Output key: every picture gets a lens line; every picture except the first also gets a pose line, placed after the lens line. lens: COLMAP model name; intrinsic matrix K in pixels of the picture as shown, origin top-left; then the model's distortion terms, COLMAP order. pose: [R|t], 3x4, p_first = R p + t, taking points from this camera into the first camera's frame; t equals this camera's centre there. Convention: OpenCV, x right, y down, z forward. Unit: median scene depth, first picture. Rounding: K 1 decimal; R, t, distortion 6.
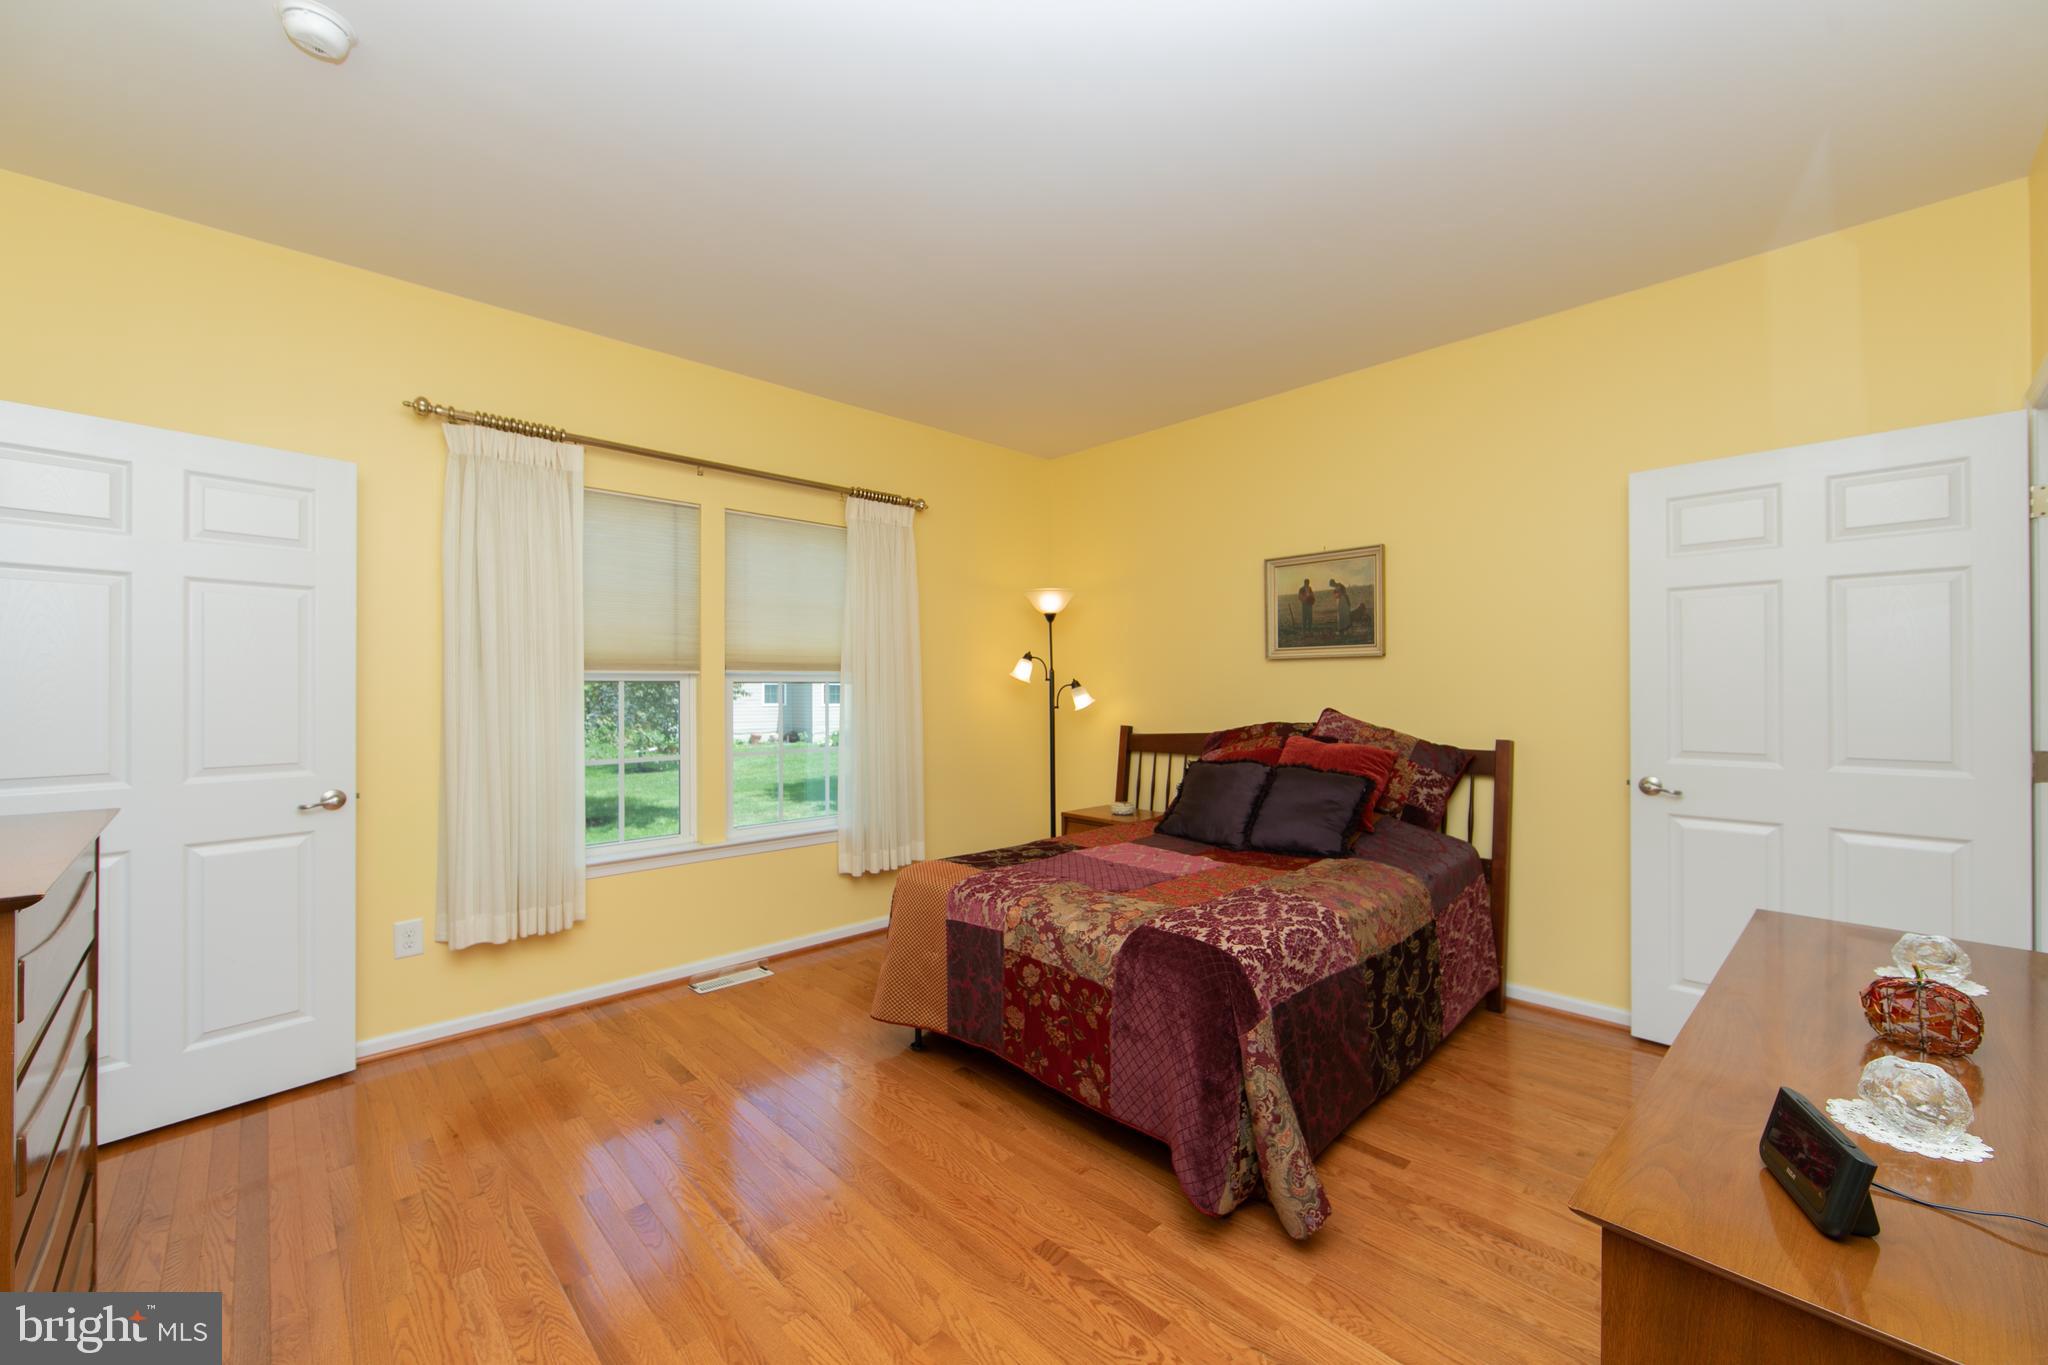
lens RADIAL K [[811.2, 0, 1032.7], [0, 811.2, 685.9], [0, 0, 1]] dist [-0.007014, -0.000133]
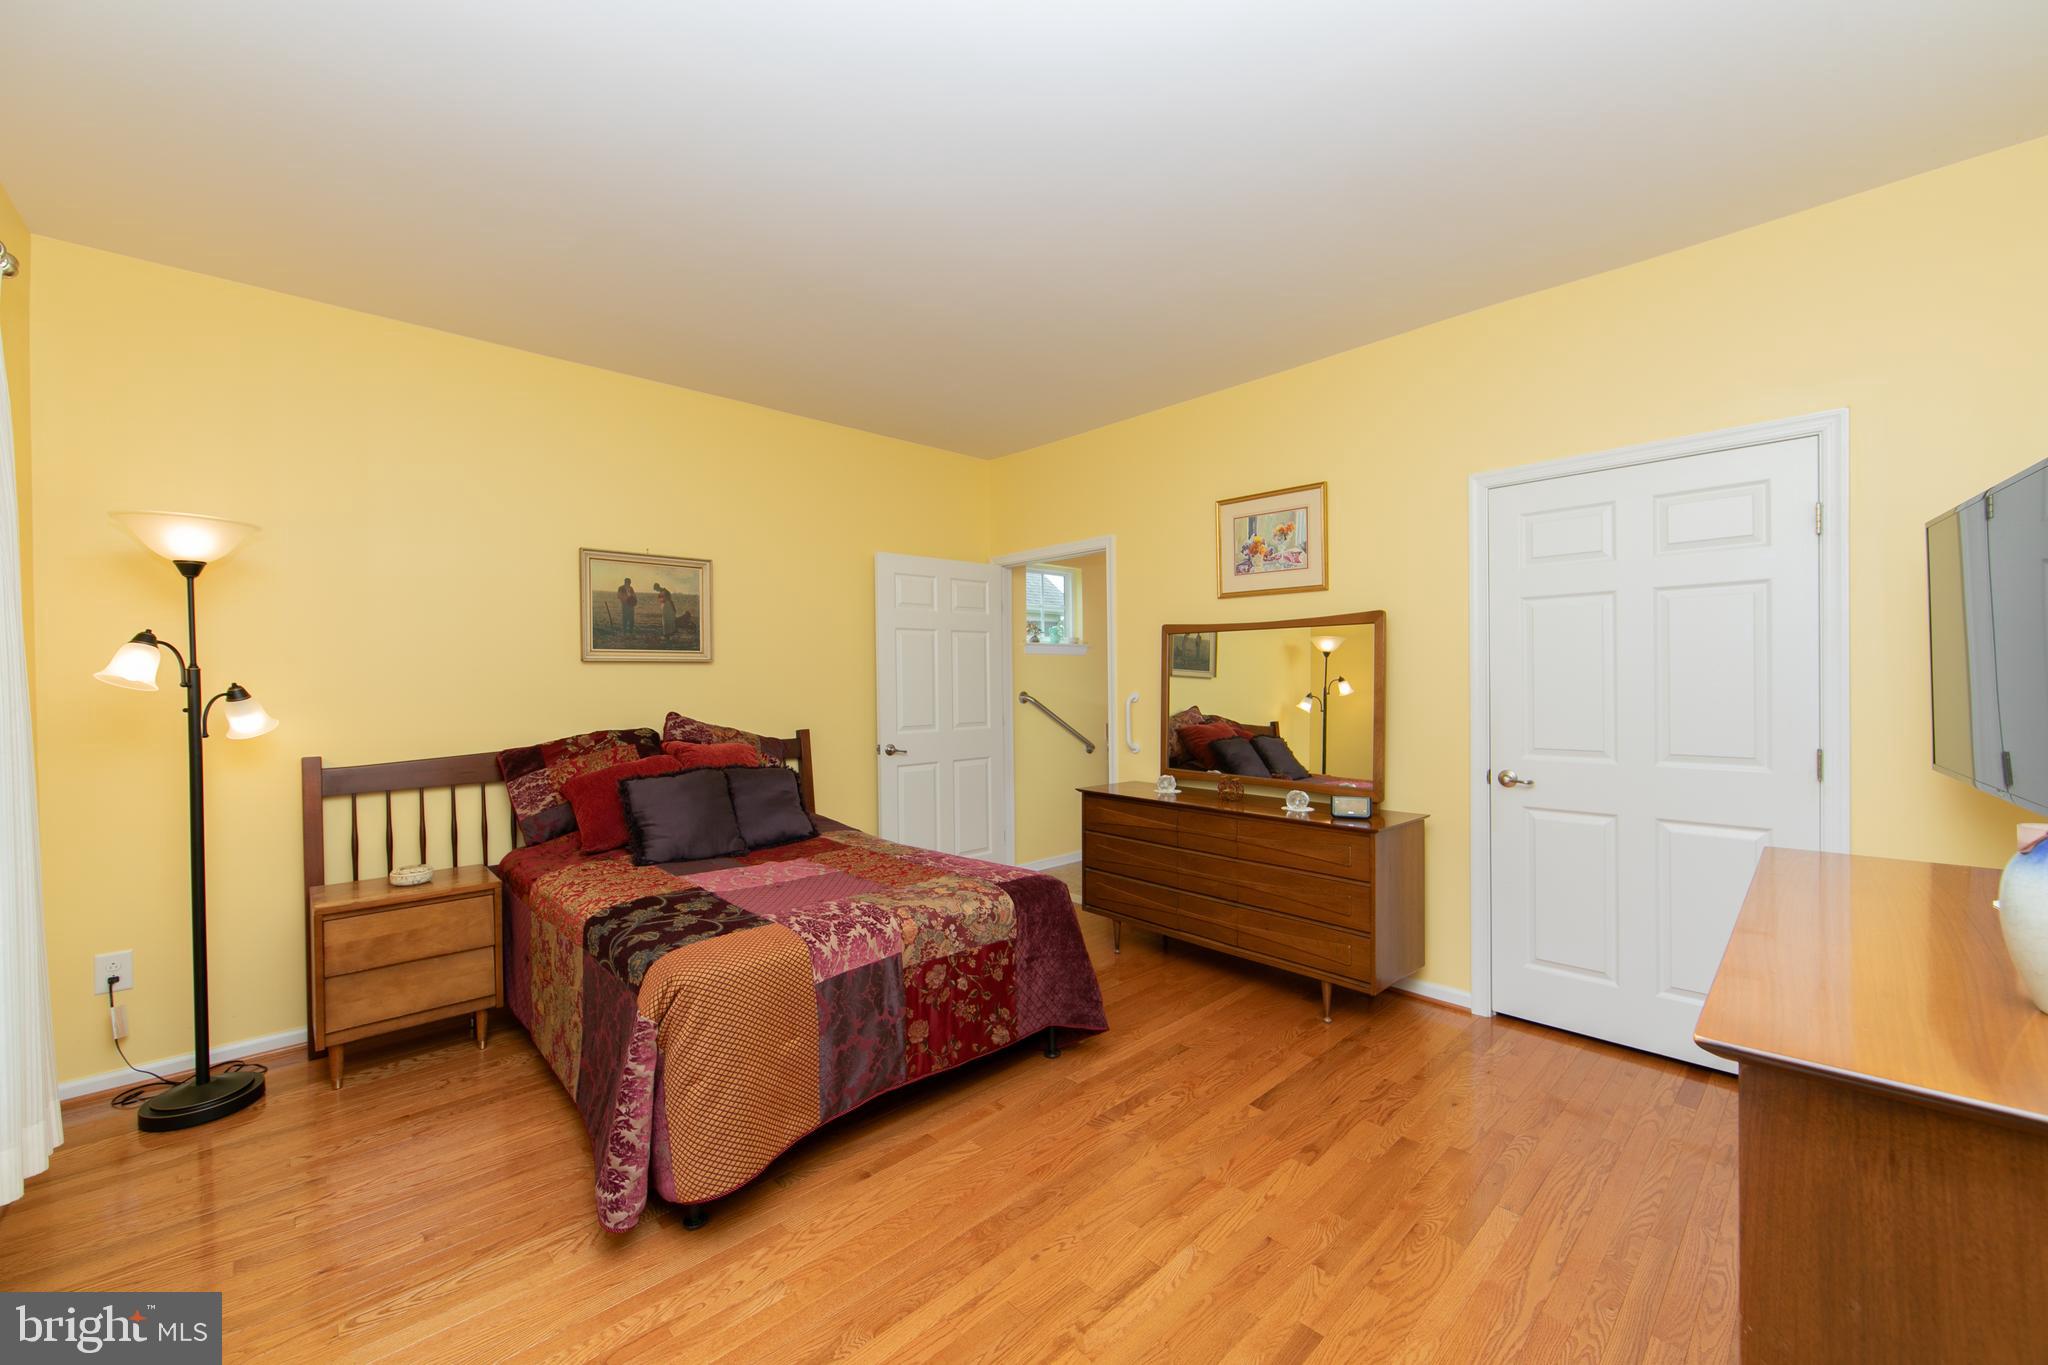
lens RADIAL K [[811.2, 0, 1028.4], [0, 811.2, 684.2], [0, 0, 1]] dist [-0.007014, -0.000133]
pose [[-0.006066, -0.002897, 0.999977, -0.665347], [0.005577, 0.999980, 0.002931, -0.008001], [-0.999966, 0.005594, -0.006049, 0.579202]]
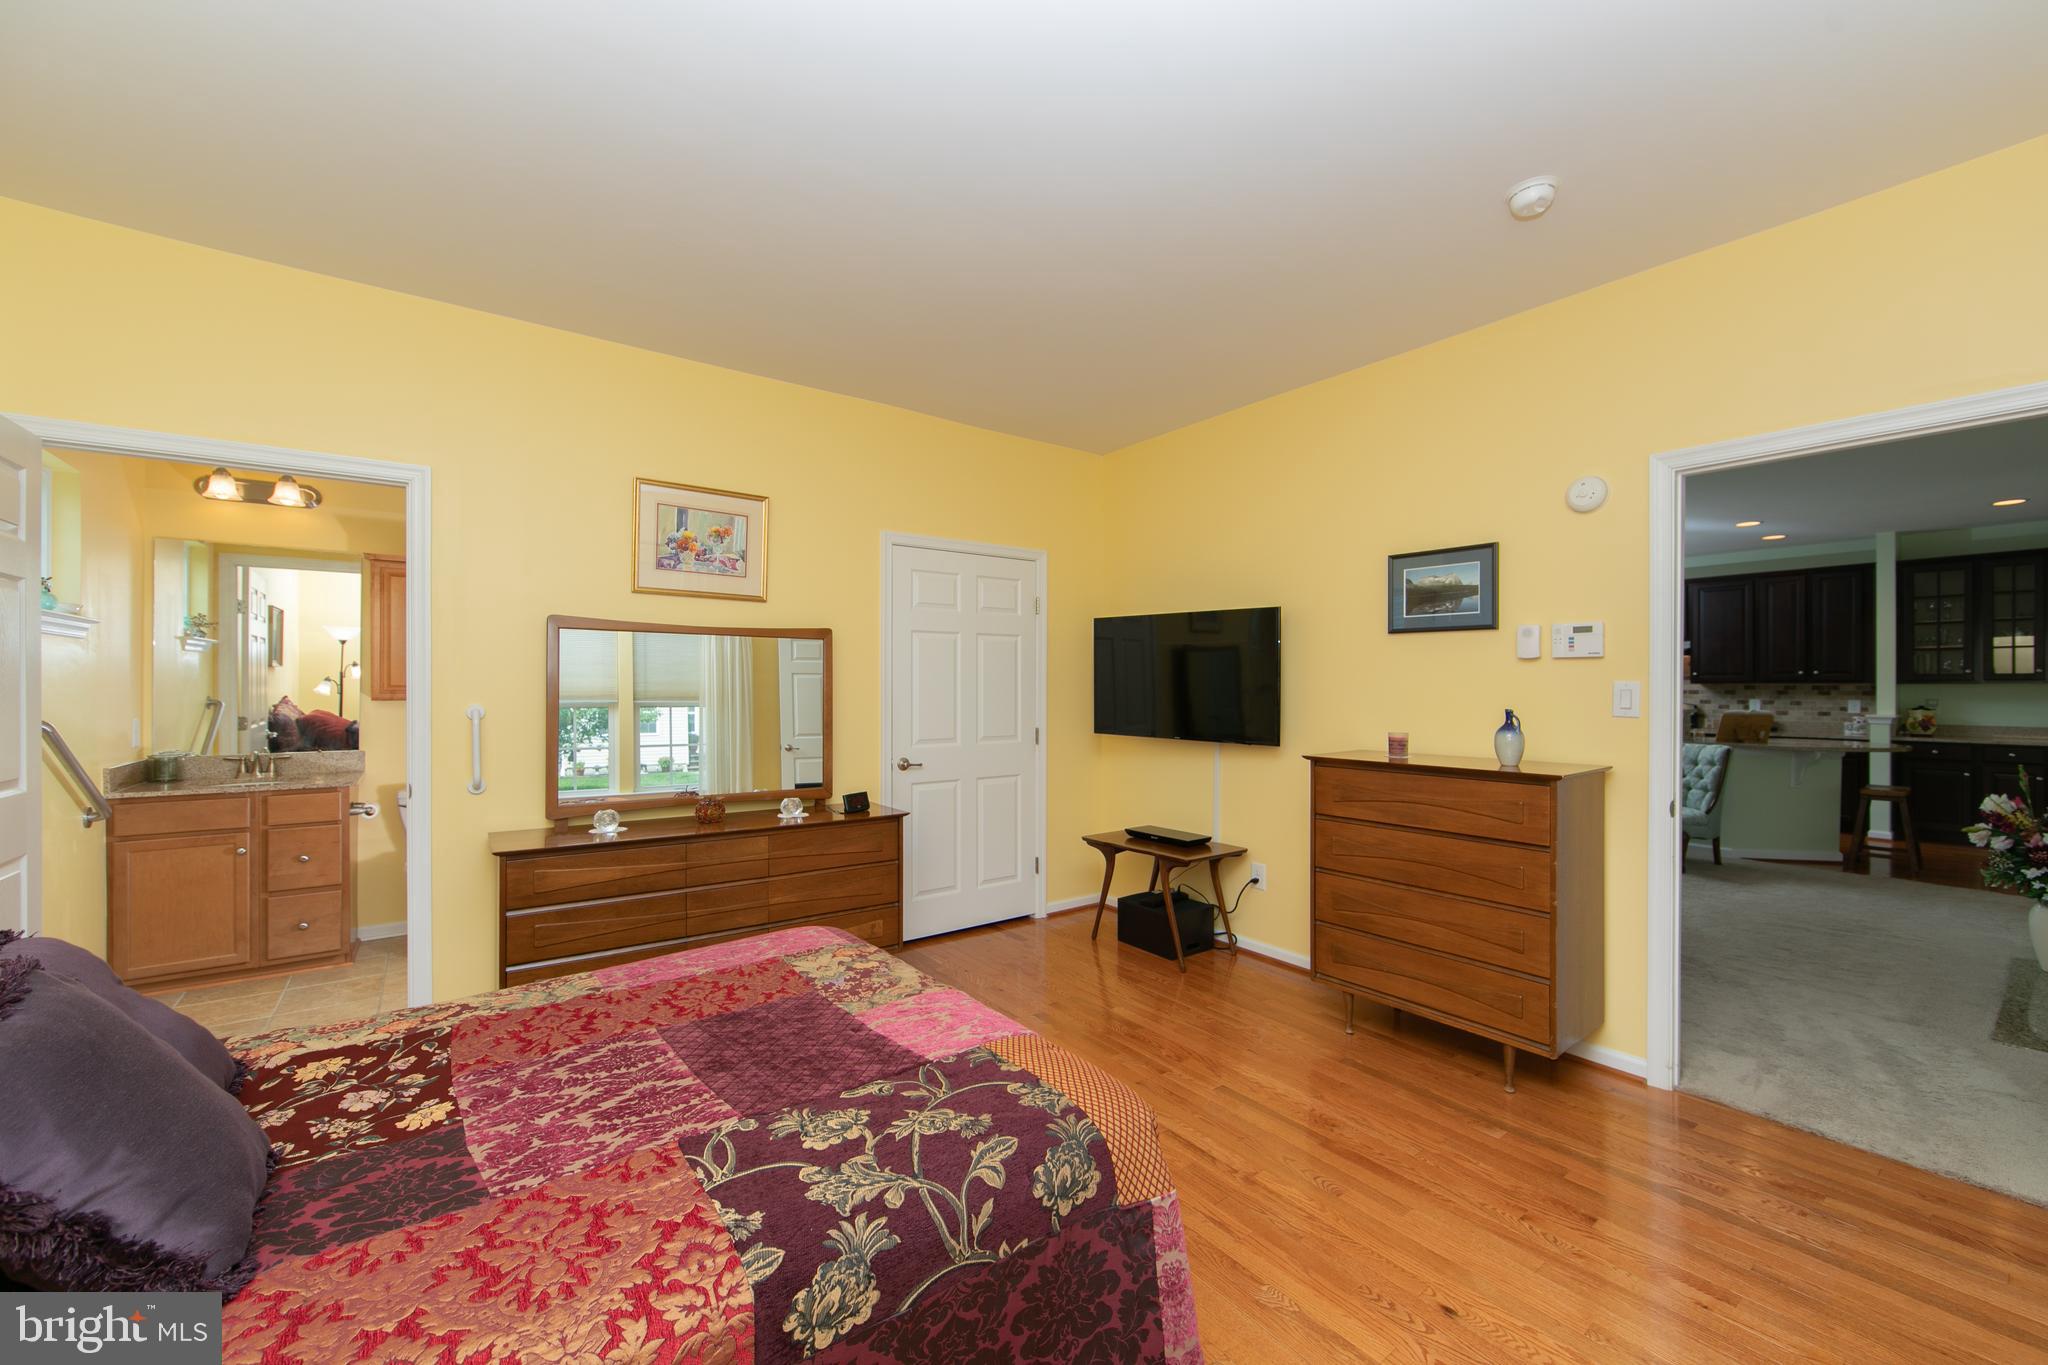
lens RADIAL K [[811.2, 0, 1024.7], [0, 811.2, 691.8], [0, 0, 1]] dist [-0.007014, -0.000133]
pose [[-0.993989, 0.004024, 0.109404, -0.111652], [0.004383, 0.999986, 0.003043, -0.007301], [-0.109390, 0.003504, -0.993993, 1.182023]]
